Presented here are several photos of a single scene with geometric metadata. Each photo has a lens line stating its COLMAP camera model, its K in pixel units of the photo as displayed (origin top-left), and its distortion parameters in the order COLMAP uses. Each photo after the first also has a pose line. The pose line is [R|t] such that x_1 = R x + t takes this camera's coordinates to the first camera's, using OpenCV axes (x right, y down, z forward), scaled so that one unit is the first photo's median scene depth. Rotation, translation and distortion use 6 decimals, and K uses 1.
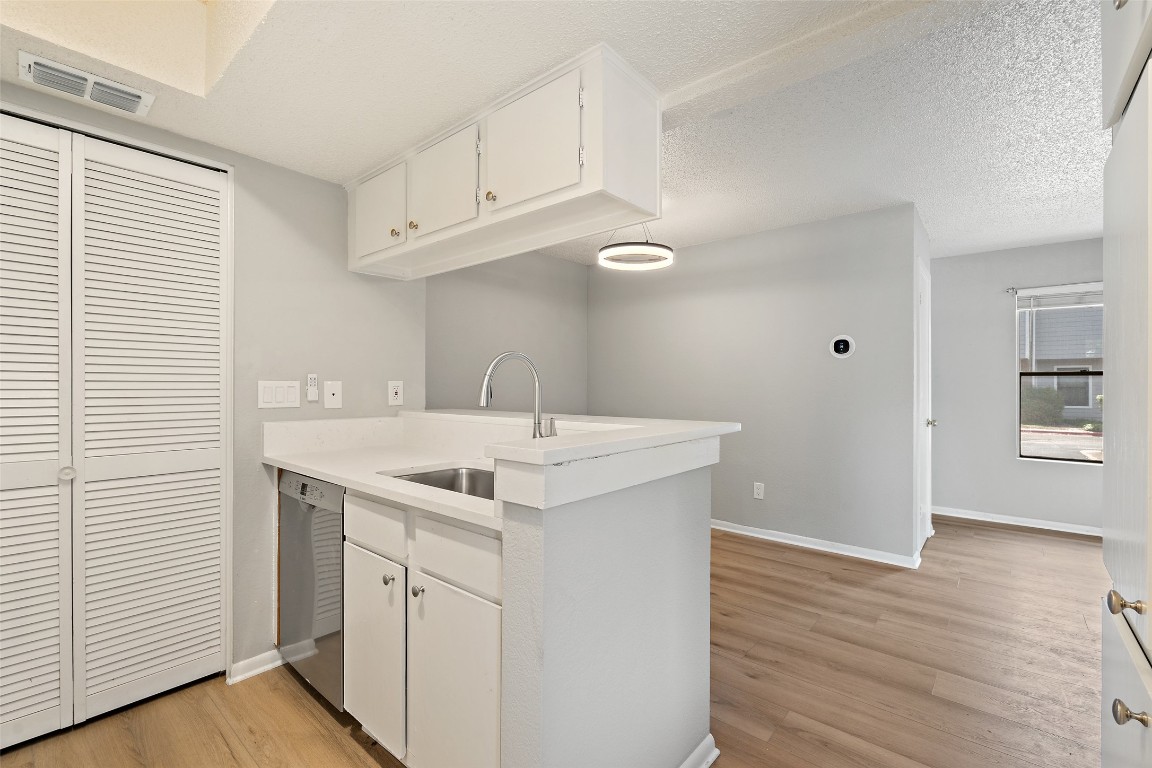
lens RADIAL K [[511.4, 0, 572.1], [0, 511.4, 384.7], [0, 0, 1]] dist [-0.001221, -0.000627]
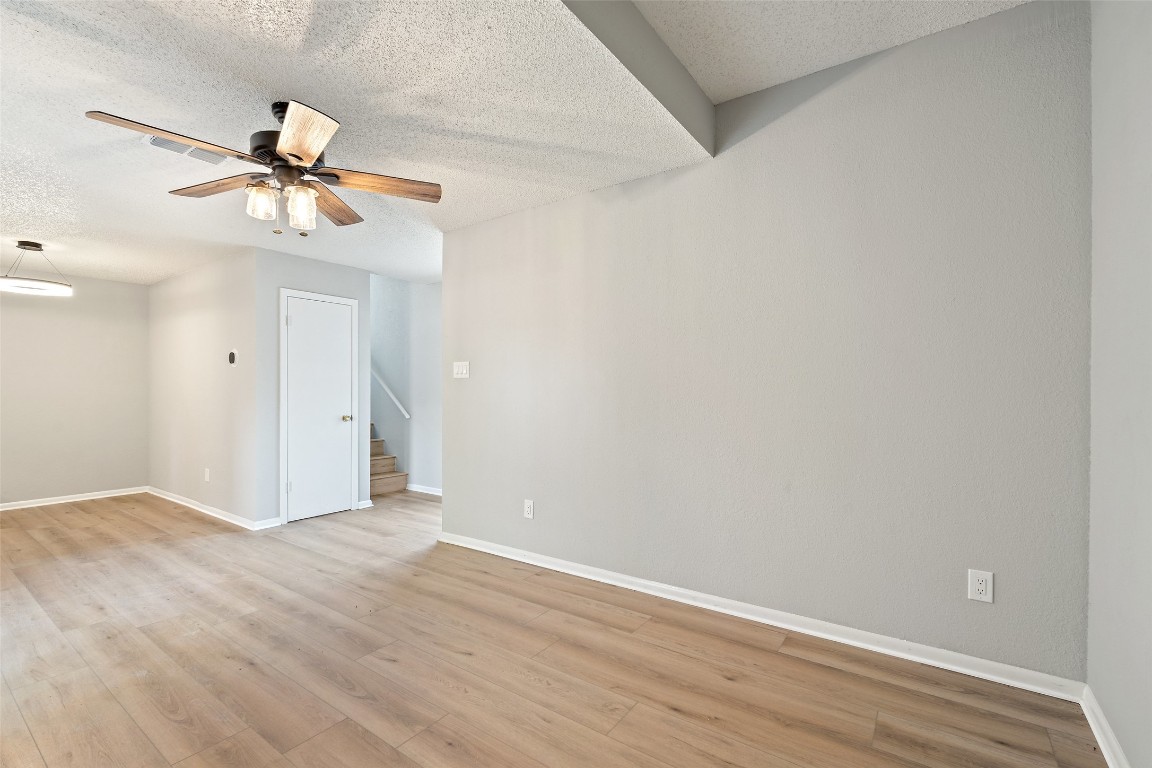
lens RADIAL K [[511.4, 0, 579.9], [0, 511.4, 387.6], [0, 0, 1]] dist [-0.001221, -0.000627]
pose [[0.995989, -0.006031, 0.089277, 1.691103], [0.006251, 0.999978, -0.002180, 0.005689], [-0.089262, 0.002729, 0.996004, -0.452997]]
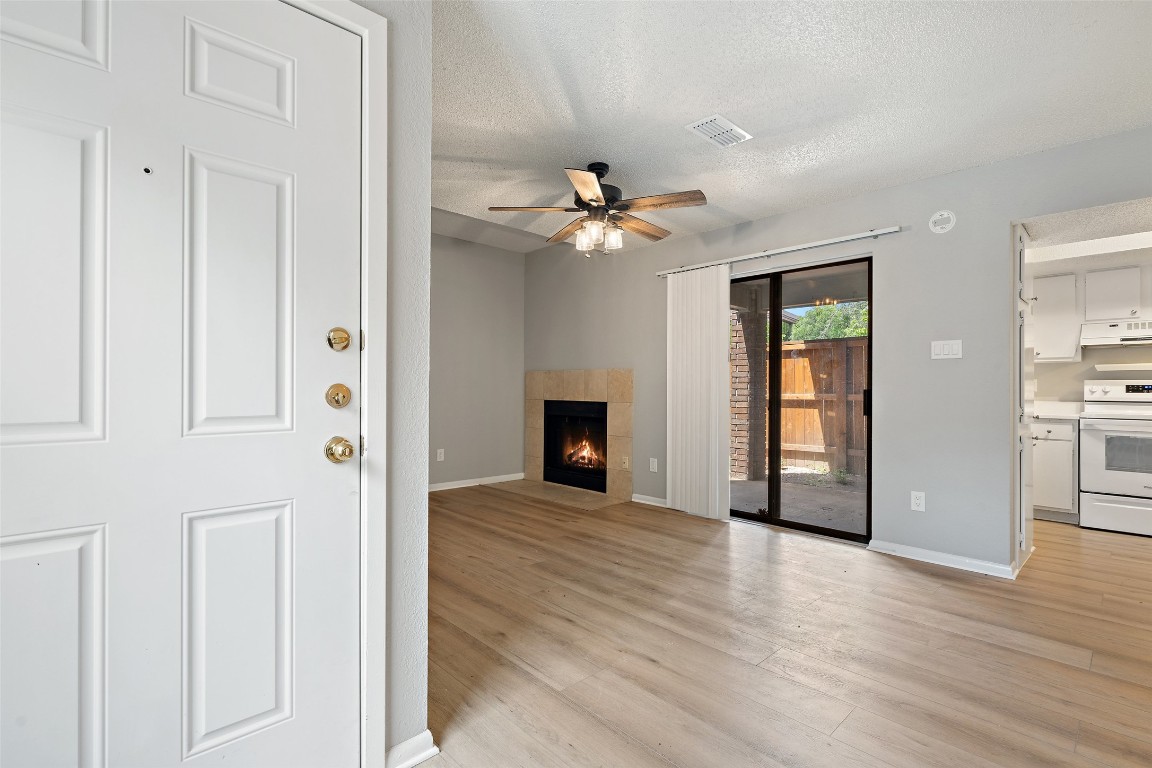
lens RADIAL K [[526.0, 0, 573.3], [0, 526.0, 385.3], [0, 0, 1]] dist [-0.010187, 0.000441]
pose [[-0.993163, -0.010622, 0.116255, 1.204661], [-0.011944, 0.999872, -0.010680, 0.051658], [-0.116127, -0.011995, -0.993162, 1.604824]]
